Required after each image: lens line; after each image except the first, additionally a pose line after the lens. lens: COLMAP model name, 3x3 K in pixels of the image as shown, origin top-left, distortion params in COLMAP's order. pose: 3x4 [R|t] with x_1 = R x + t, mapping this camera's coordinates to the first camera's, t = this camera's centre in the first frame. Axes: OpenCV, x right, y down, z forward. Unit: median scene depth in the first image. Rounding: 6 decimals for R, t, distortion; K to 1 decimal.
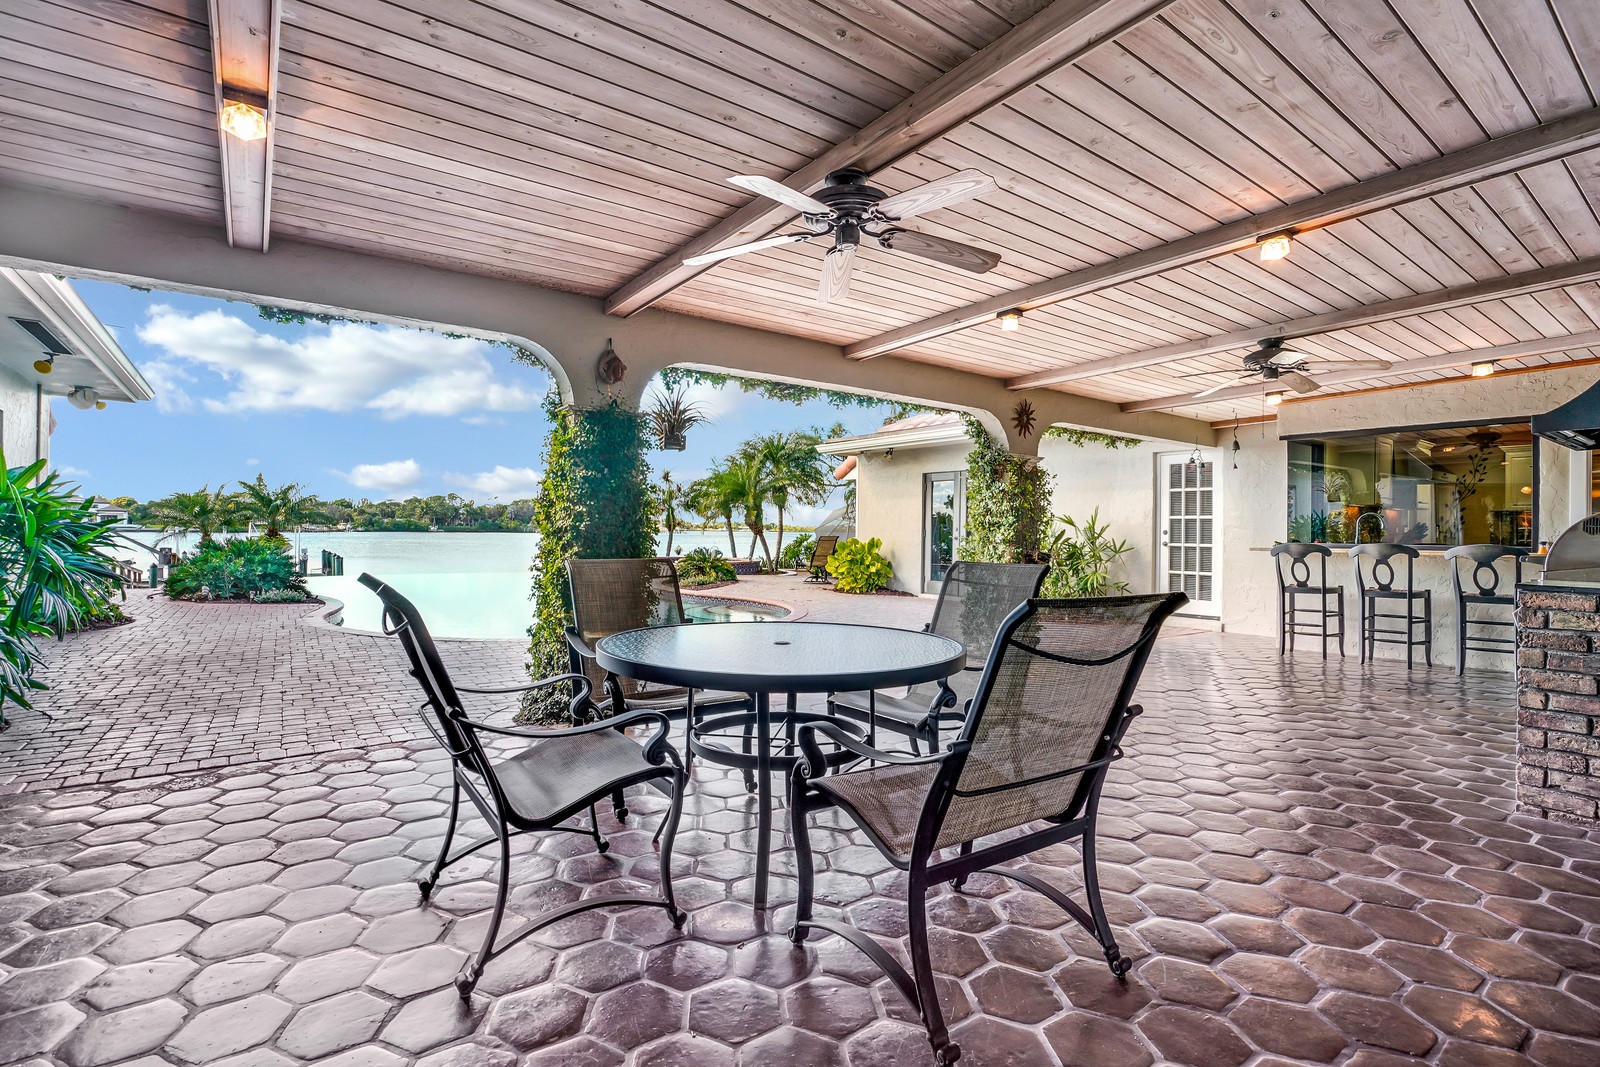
lens RADIAL K [[763.3, 0, 809.7], [0, 763.3, 523.8], [0, 0, 1]] dist [-0.031322, 0.002180]
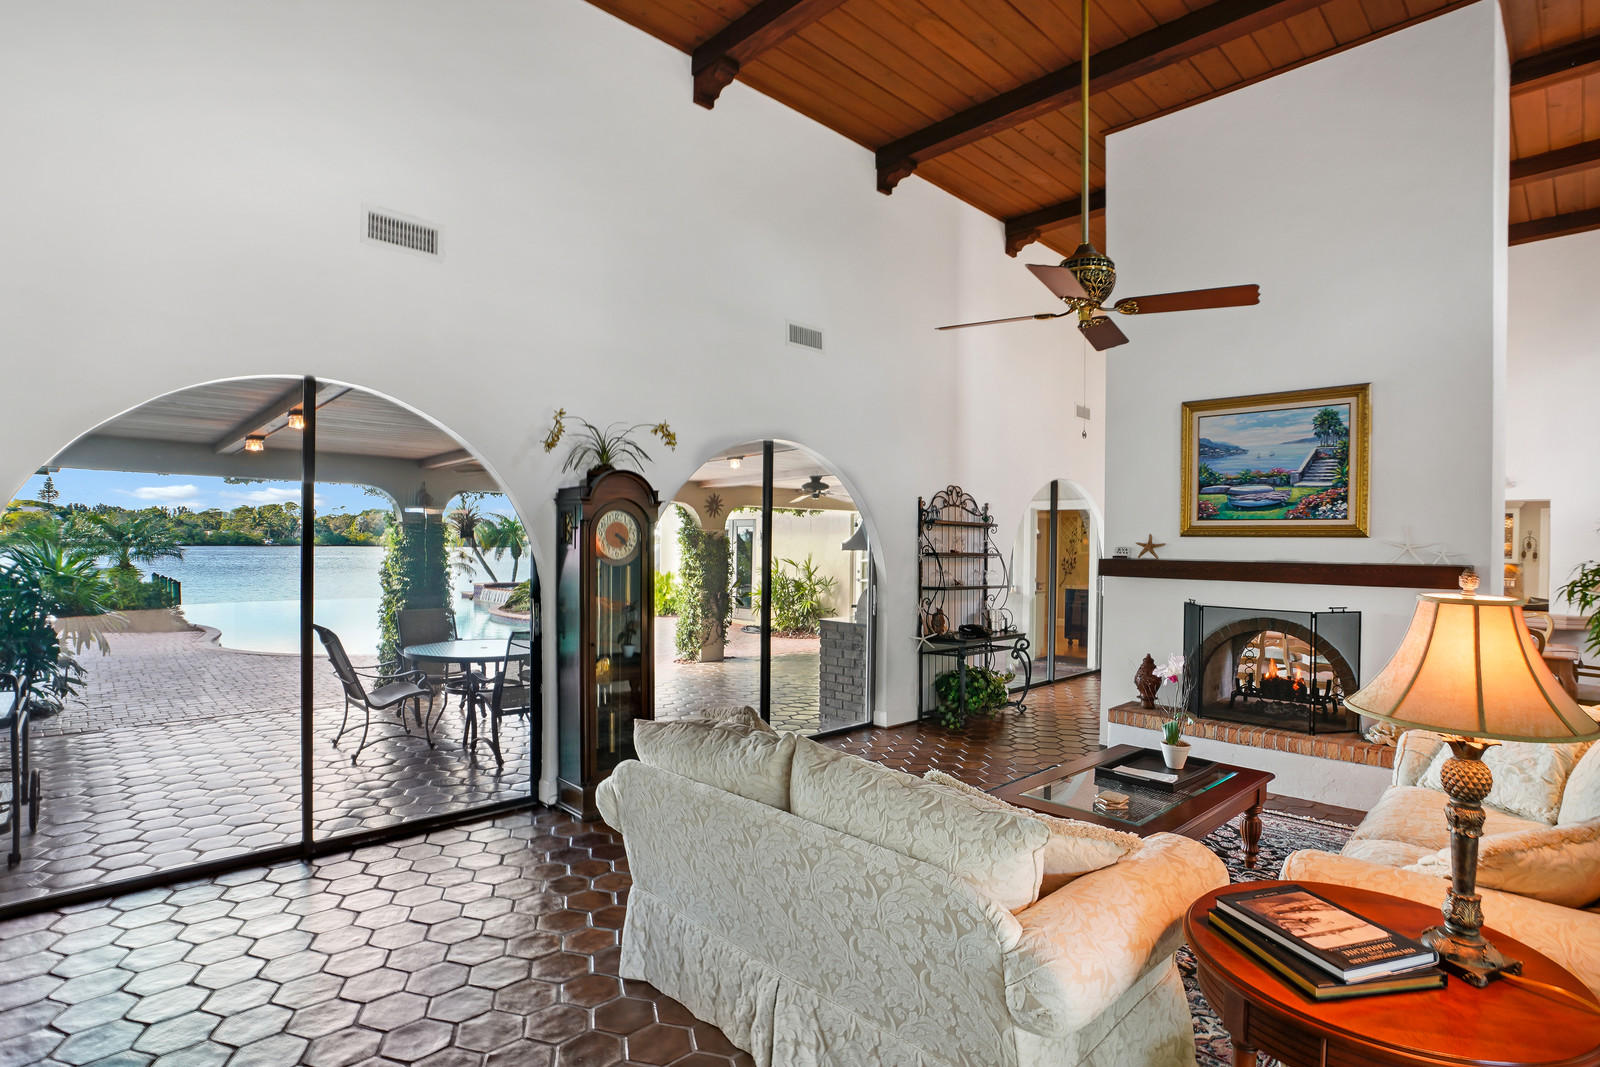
lens RADIAL K [[763.3, 0, 791.8], [0, 763.3, 542.7], [0, 0, 1]] dist [-0.031322, 0.002180]
pose [[0.989609, -0.001042, 0.143782, 0.222416], [0.000576, 0.999994, 0.003278, -0.070999], [-0.143785, -0.003161, 0.989604, -0.587053]]
